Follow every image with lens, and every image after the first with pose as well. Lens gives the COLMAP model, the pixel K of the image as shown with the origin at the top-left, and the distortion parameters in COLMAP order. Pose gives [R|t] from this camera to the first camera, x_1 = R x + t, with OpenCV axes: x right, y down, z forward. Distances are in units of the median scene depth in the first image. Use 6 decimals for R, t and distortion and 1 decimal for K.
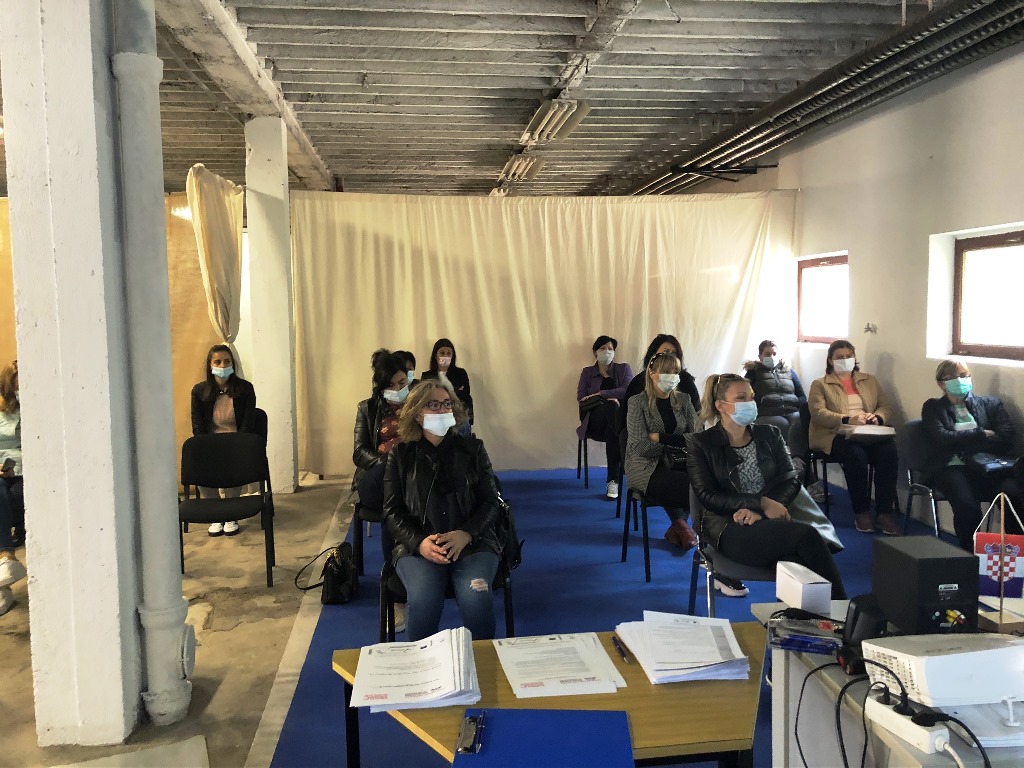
lens RADIAL K [[836.6, 0, 518.7], [0, 836.6, 369.2], [0, 0, 1]] dist [0.043828, -0.046339]
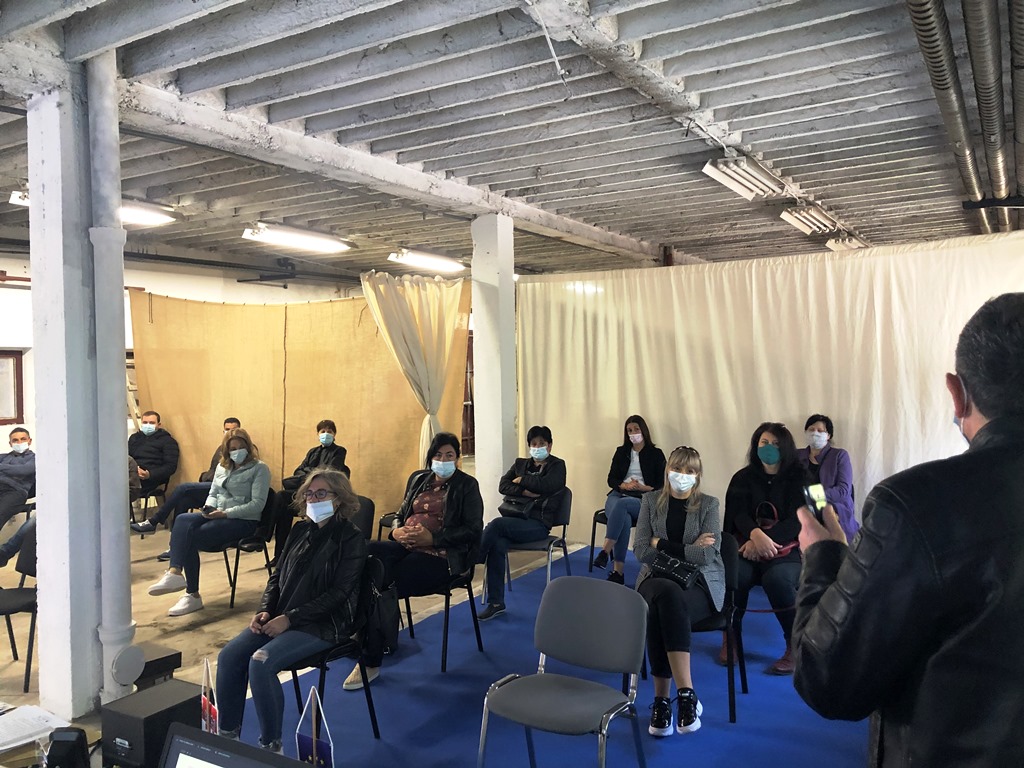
lens RADIAL K [[836.6, 0, 513.5], [0, 836.6, 375.9], [0, 0, 1]] dist [0.043828, -0.046339]
pose [[0.789546, 0.001547, -0.613690, 0.532947], [-0.031966, 0.998743, -0.038609, -0.050527], [0.612858, 0.050101, 0.788603, 0.179673]]
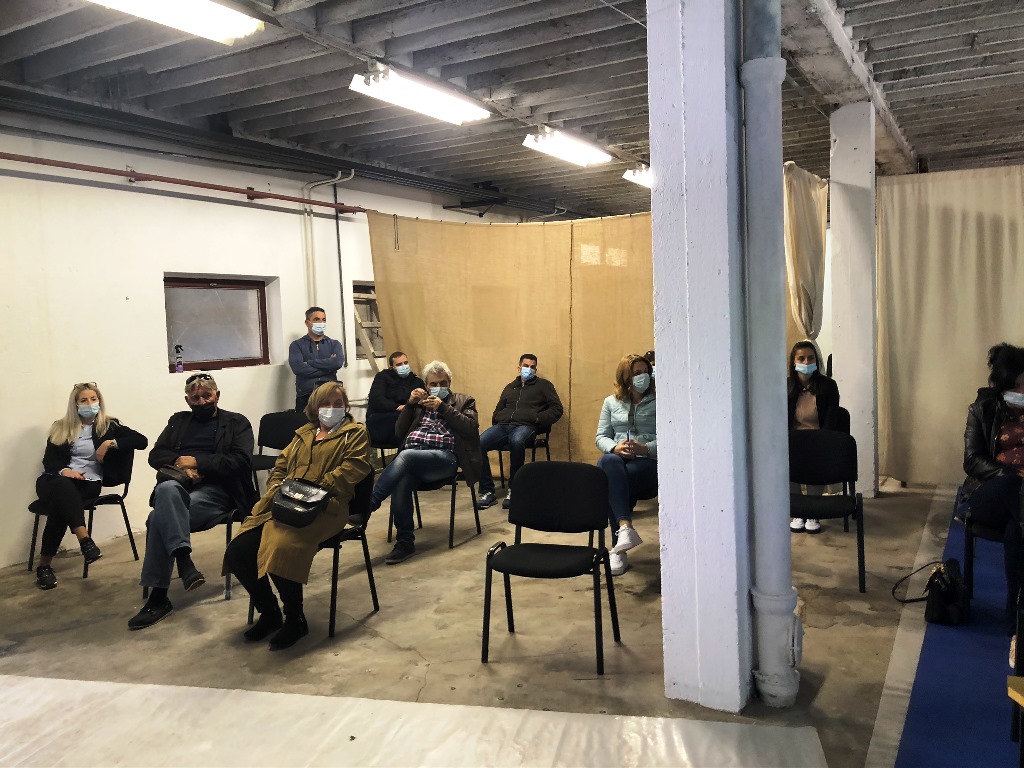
lens RADIAL K [[836.6, 0, 498.2], [0, 836.6, 380.2], [0, 0, 1]] dist [0.043828, -0.046339]
pose [[0.795443, 0.022329, -0.605616, -0.042118], [-0.014451, 0.999736, 0.017879, 0.004720], [0.605855, -0.005470, 0.795556, -0.013712]]
